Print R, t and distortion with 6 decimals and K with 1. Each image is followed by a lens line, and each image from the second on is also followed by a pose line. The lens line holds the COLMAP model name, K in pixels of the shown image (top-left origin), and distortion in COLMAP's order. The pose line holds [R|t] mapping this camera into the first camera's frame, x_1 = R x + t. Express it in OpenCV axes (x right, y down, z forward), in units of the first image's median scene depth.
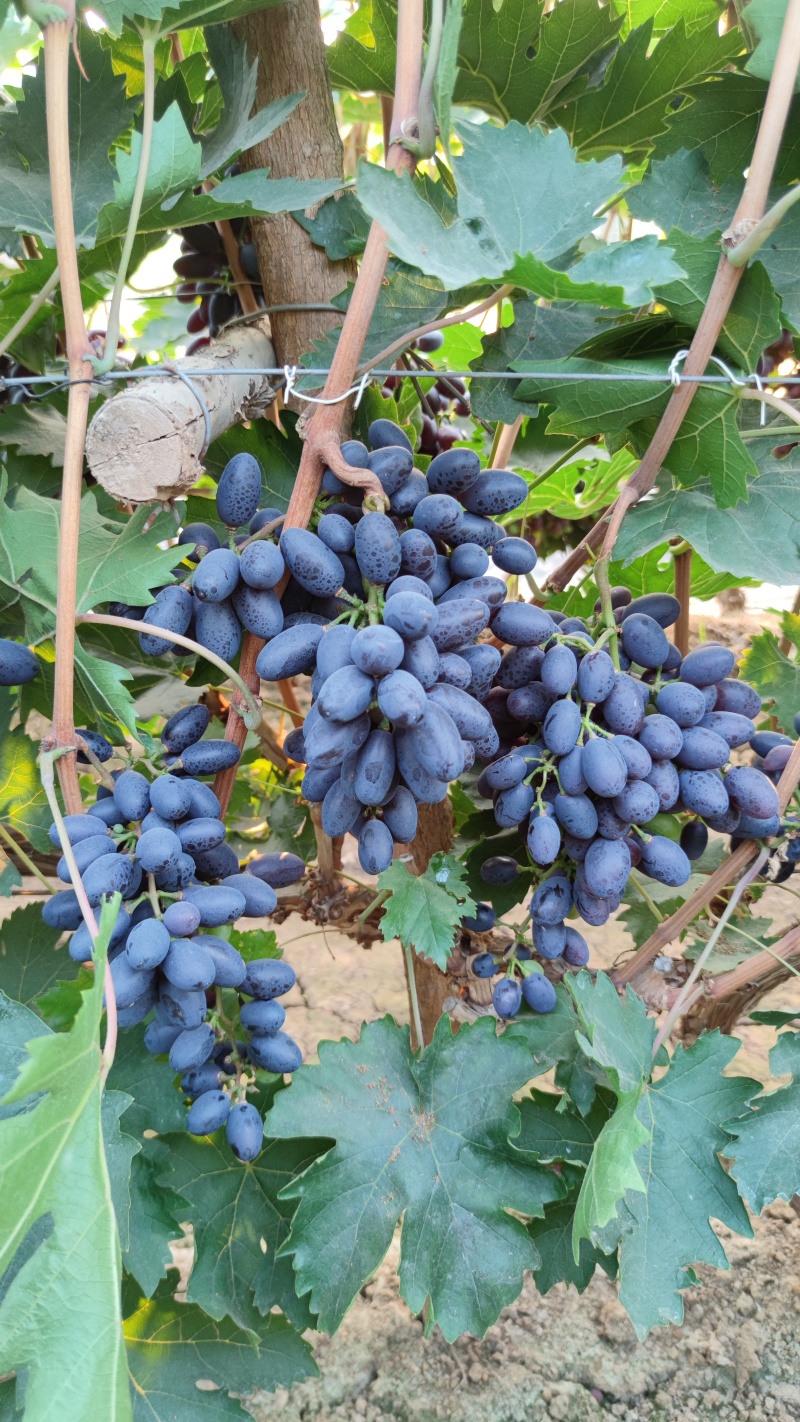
lens RADIAL K [[963.6, 0, 400.0], [0, 963.6, 711.0], [0, 0, 1]] dist [0.067374, -0.107138]
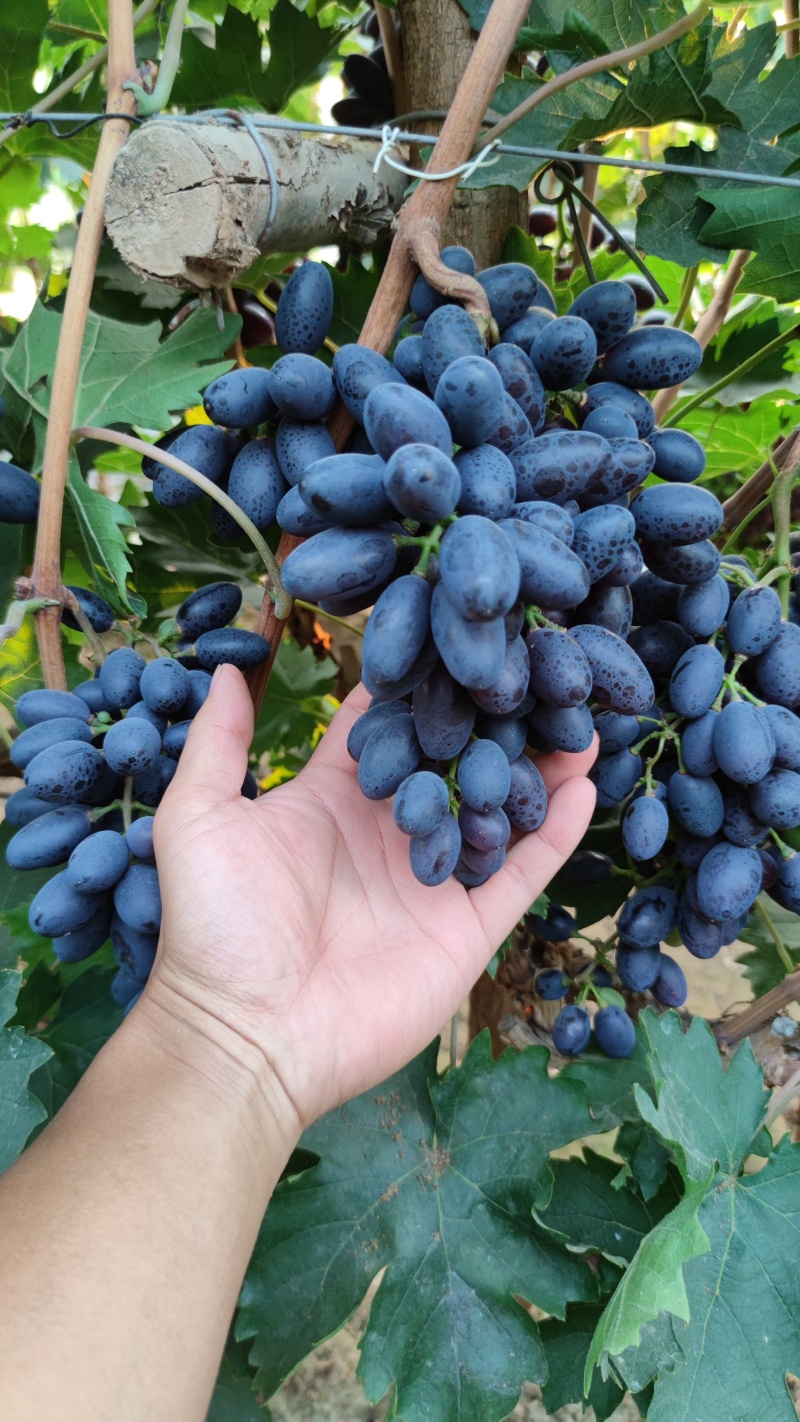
lens RADIAL K [[1002.6, 0, 400.0], [0, 1002.6, 711.0], [0, 0, 1]] dist [0.018906, -0.049533]
pose [[0.976244, 0.157921, -0.148354, 0.063728], [-0.157049, 0.987433, 0.017648, 0.059129], [0.149277, 0.006070, 0.988777, 0.206275]]
